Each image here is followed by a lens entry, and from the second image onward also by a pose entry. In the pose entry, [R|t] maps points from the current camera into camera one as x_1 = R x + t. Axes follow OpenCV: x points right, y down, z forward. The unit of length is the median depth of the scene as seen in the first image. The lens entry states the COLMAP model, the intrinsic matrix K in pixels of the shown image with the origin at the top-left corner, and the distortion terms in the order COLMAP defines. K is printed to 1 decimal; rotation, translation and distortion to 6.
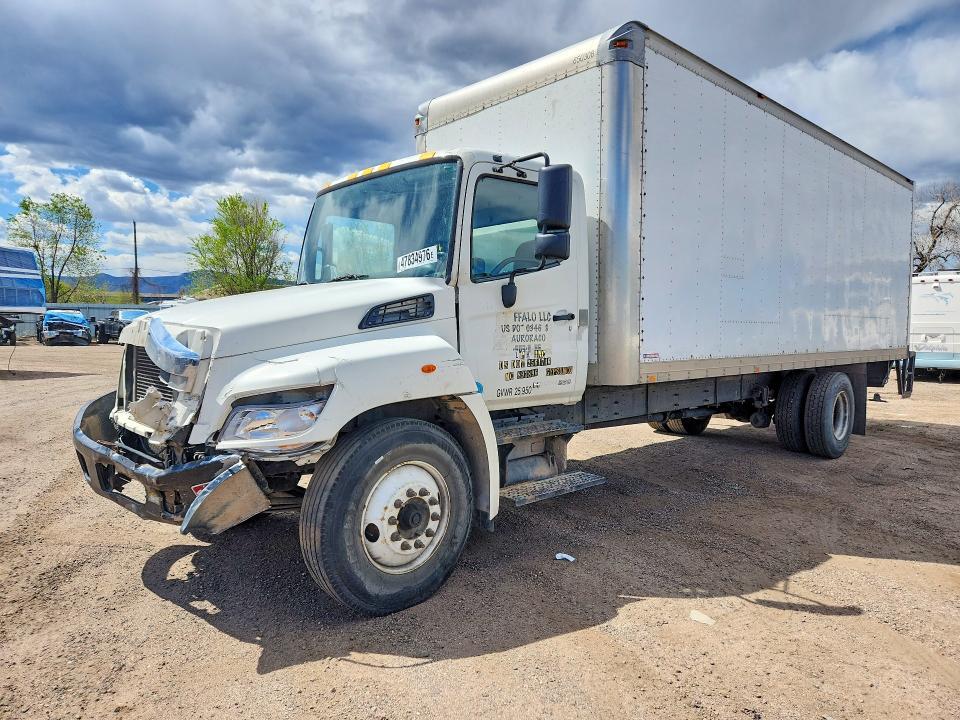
lens RADIAL K [[644.1, 0, 486.6], [0, 644.1, 360.1], [0, 0, 1]] dist [0.019737, -0.000961]
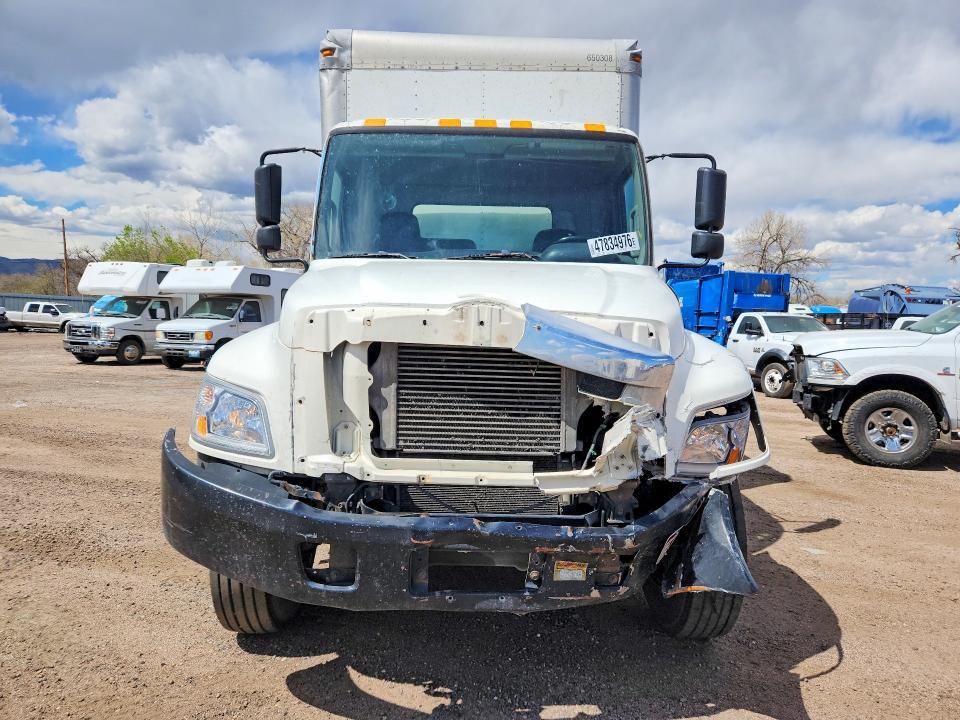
lens RADIAL K [[644.1, 0, 486.6], [0, 644.1, 360.1], [0, 0, 1]] dist [0.019737, -0.000961]
pose [[0.681313, -0.032969, 0.731249, -0.939514], [0.020070, 0.999451, 0.026362, -0.024250], [-0.731717, -0.003284, 0.681601, 0.545807]]
